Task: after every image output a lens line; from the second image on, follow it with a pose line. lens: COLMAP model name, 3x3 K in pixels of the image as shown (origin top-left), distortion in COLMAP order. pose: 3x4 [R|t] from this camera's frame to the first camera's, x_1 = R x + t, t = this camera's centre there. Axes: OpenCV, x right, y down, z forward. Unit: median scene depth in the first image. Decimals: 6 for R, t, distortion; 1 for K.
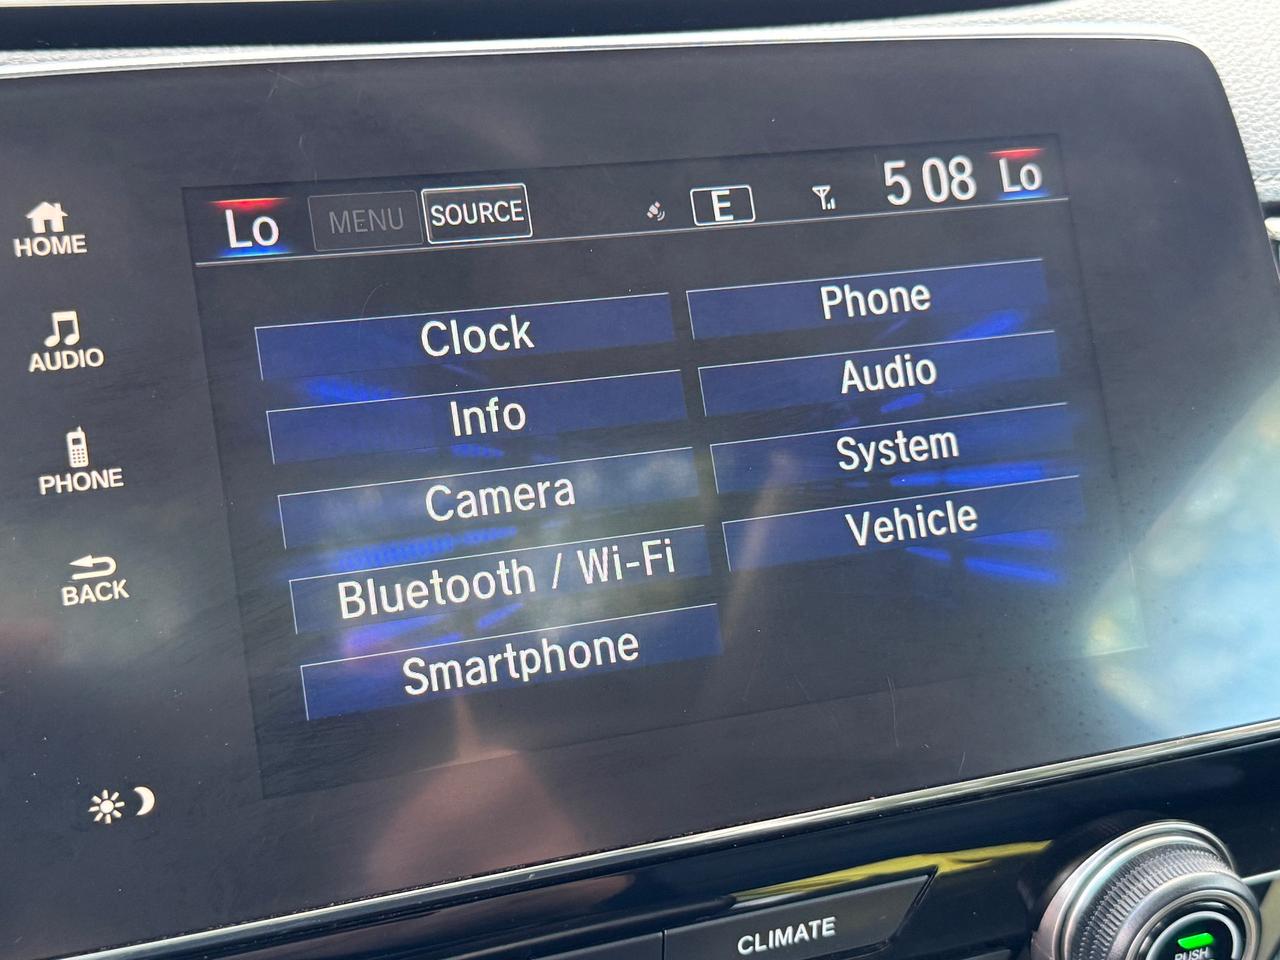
lens RADIAL K [[1784.0, 0, 645.6], [0, 1784.0, 478.7], [0, 0, 1]] dist [0.021762, 0.000000]
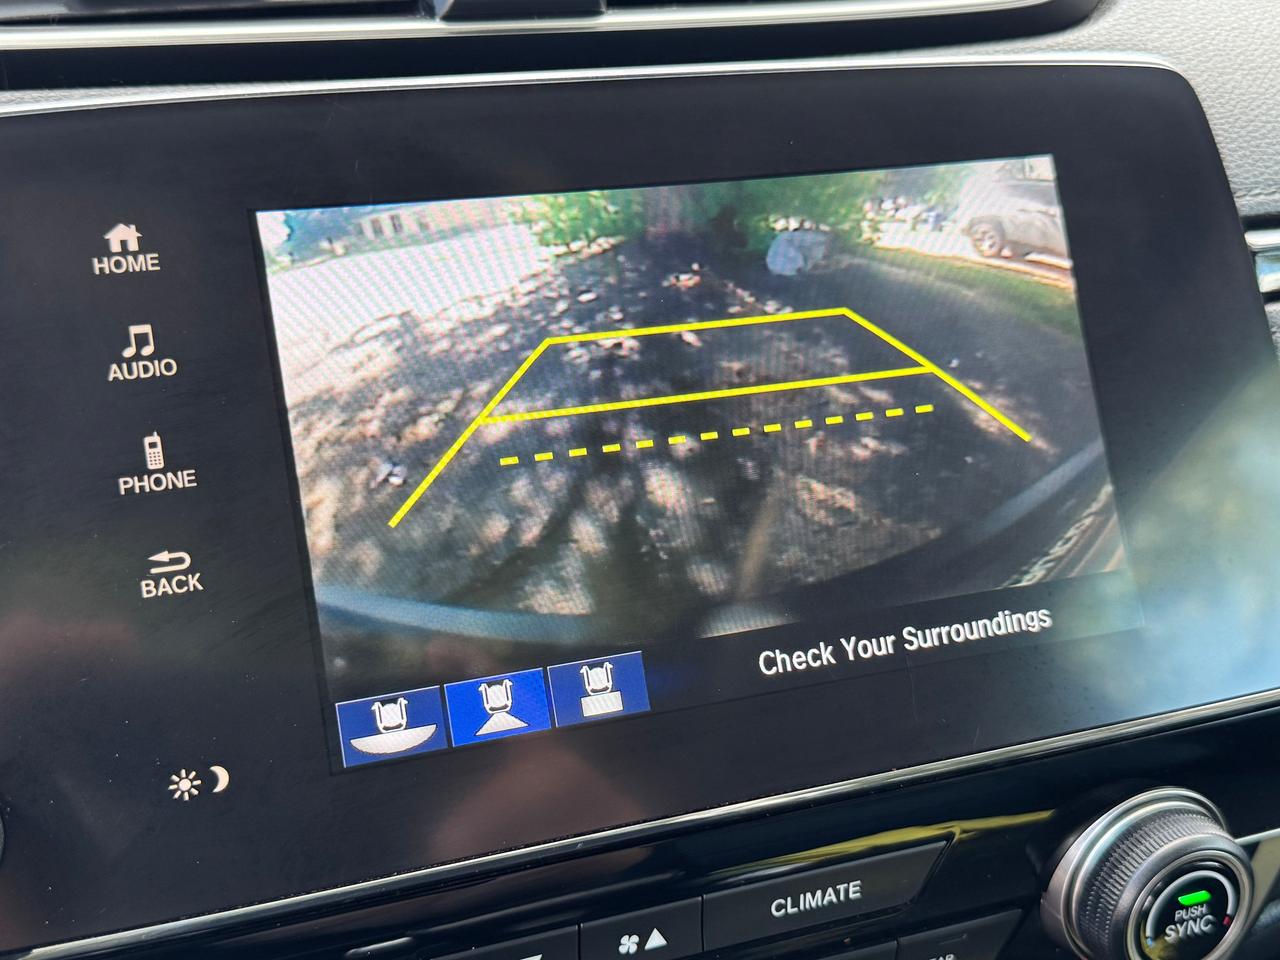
lens RADIAL K [[1588.2, 0, 642.1], [0, 1588.2, 482.5], [0, 0, 1]] dist [0.004223, 0.000000]
pose [[0.999905, -0.013413, -0.003068, -0.020580], [0.013383, 0.999863, -0.009770, 0.014133], [0.003199, 0.009728, 0.999948, 0.044151]]
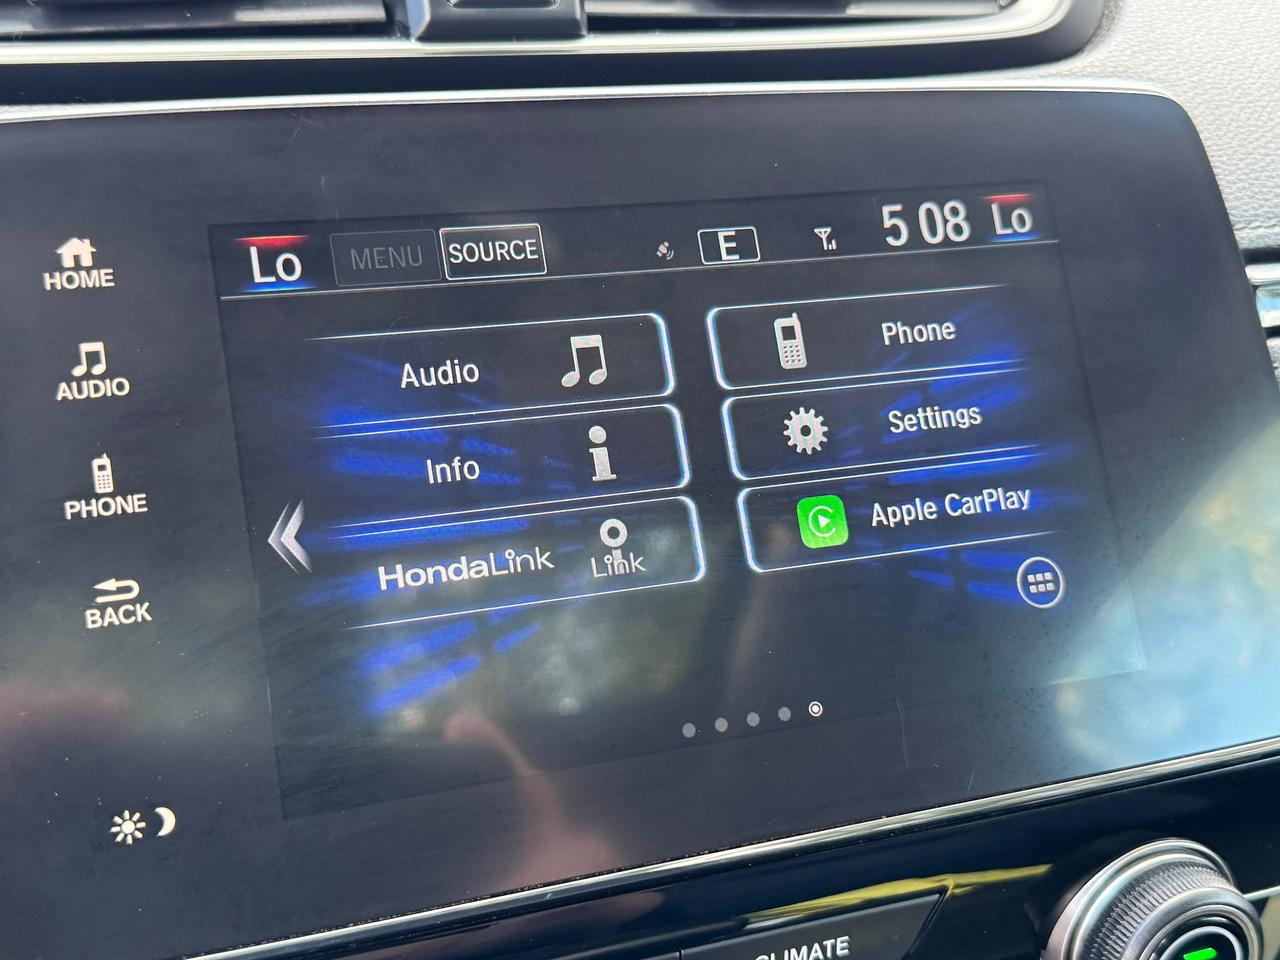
lens RADIAL K [[1588.2, 0, 651.0], [0, 1588.2, 482.9], [0, 0, 1]] dist [0.004223, 0.000000]
pose [[0.999952, -0.009719, 0.000996, -0.005003], [0.009759, 0.998416, -0.055413, 0.039147], [-0.000456, 0.055420, 0.998463, 0.088290]]
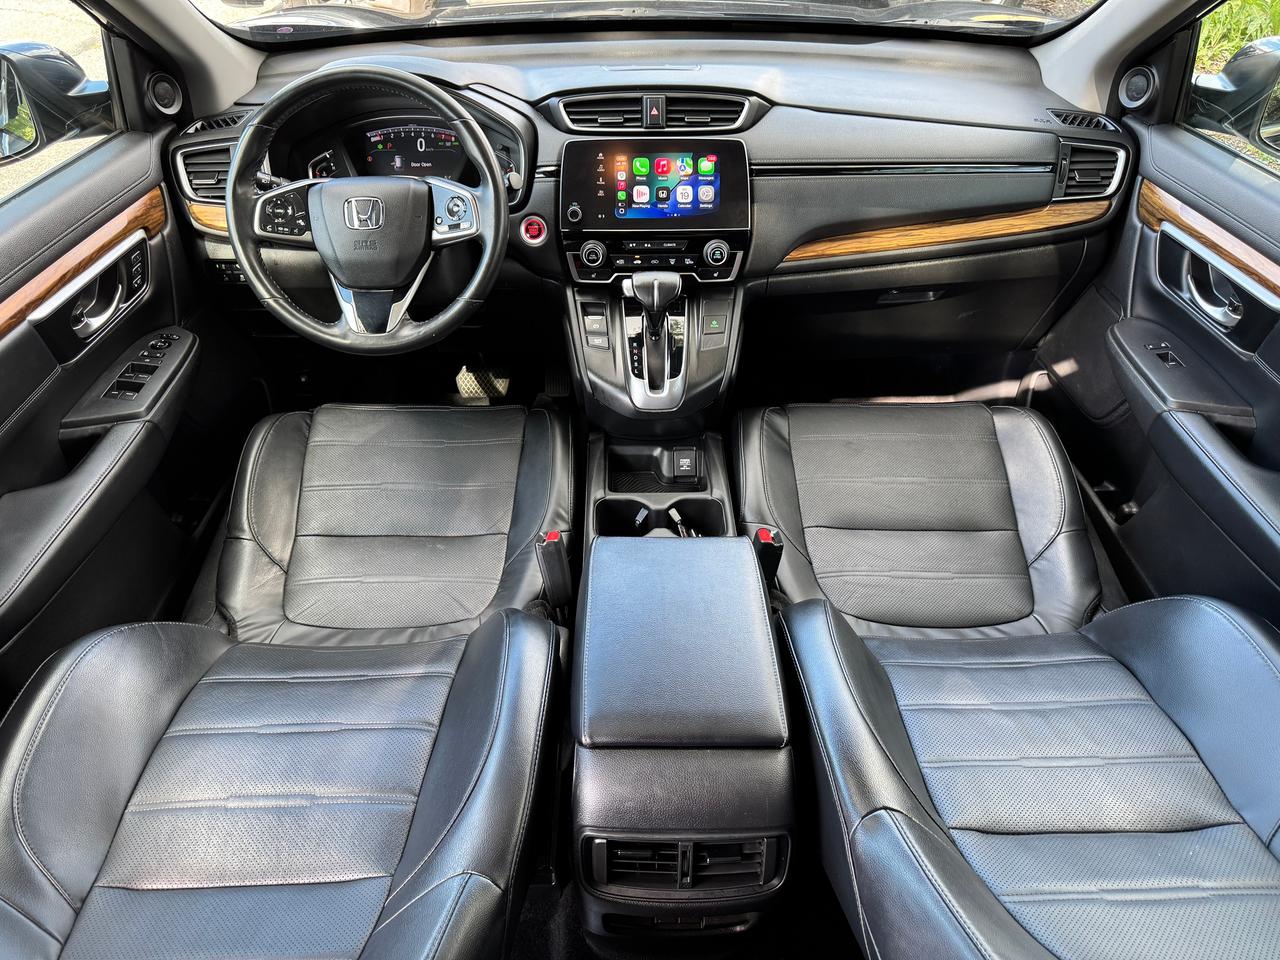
lens RADIAL K [[875.1, 0, 618.1], [0, 875.1, 501.9], [0, 0, 1]] dist [0.041998, -0.022746]
pose [[0.947019, 0.161912, -0.277378, 1.356944], [-0.112498, 0.976144, 0.185709, 0.777373], [0.300830, -0.144666, 0.942642, -3.670347]]
